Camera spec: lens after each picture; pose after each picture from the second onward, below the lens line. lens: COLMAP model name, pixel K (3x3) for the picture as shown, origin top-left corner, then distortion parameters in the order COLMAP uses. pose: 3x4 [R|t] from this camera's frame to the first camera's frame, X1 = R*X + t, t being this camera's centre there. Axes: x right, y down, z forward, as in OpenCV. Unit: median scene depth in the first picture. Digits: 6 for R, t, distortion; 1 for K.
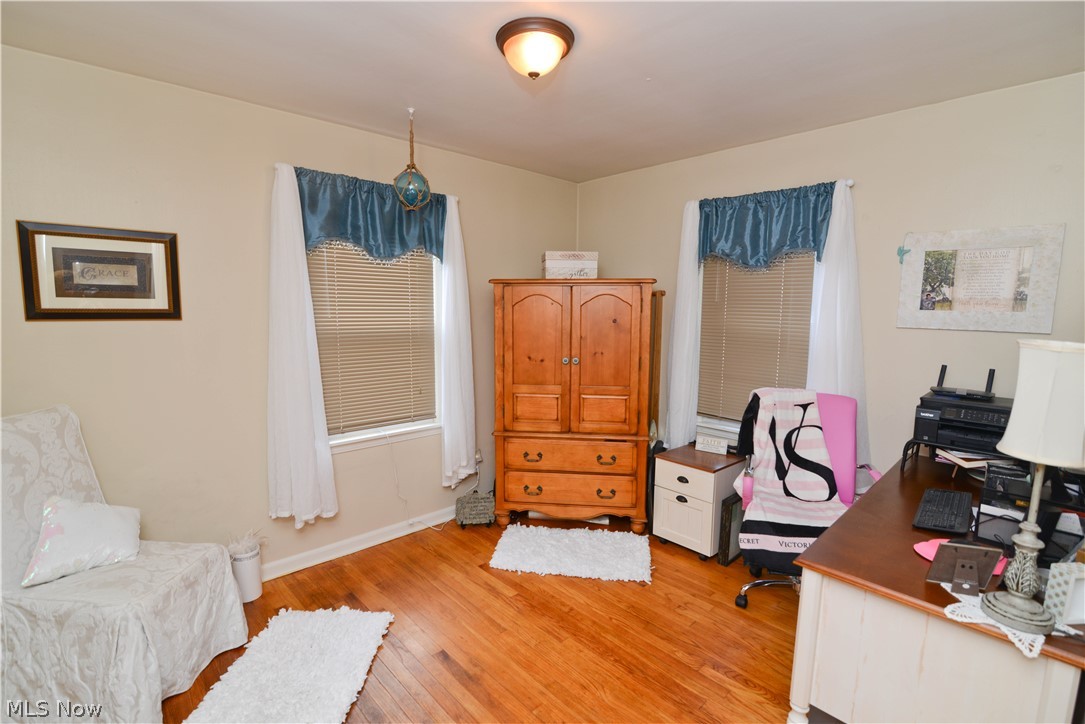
lens RADIAL K [[499.7, 0, 543.7], [0, 499.7, 365.3], [0, 0, 1]] dist [-0.019863, 0.001061]
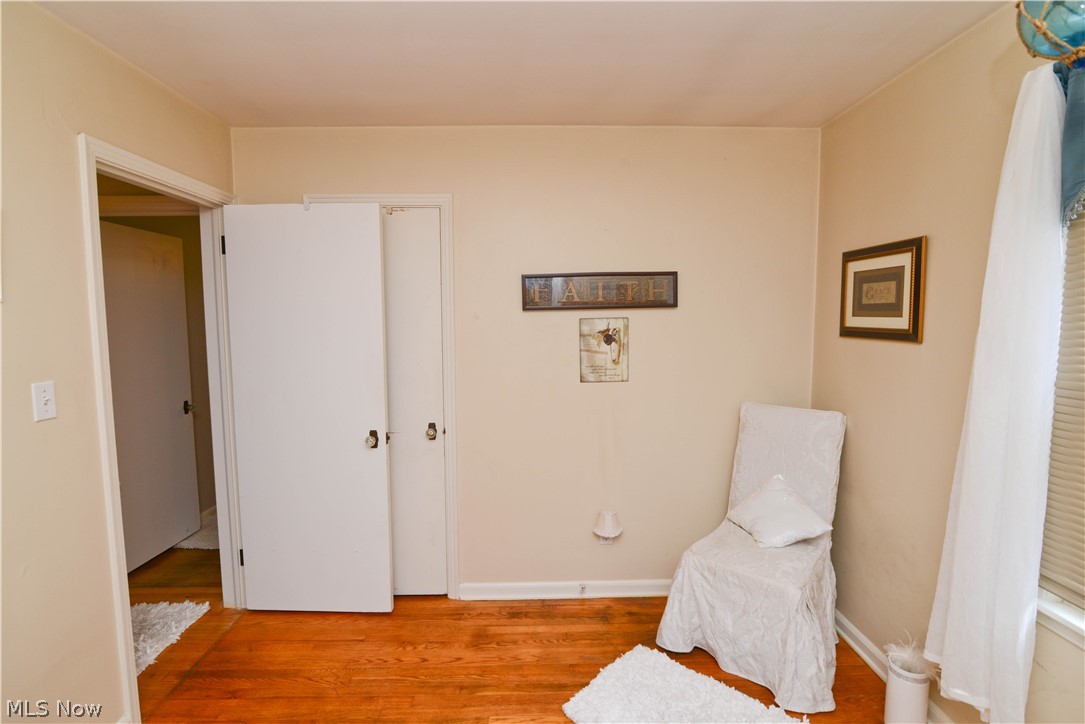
lens RADIAL K [[499.7, 0, 543.7], [0, 499.7, 365.3], [0, 0, 1]] dist [-0.019863, 0.001061]
pose [[-0.670631, 0.064309, -0.738998, 0.304910], [-0.092694, 0.981161, 0.169501, -0.148394], [0.735976, 0.182174, -0.652036, 1.176347]]
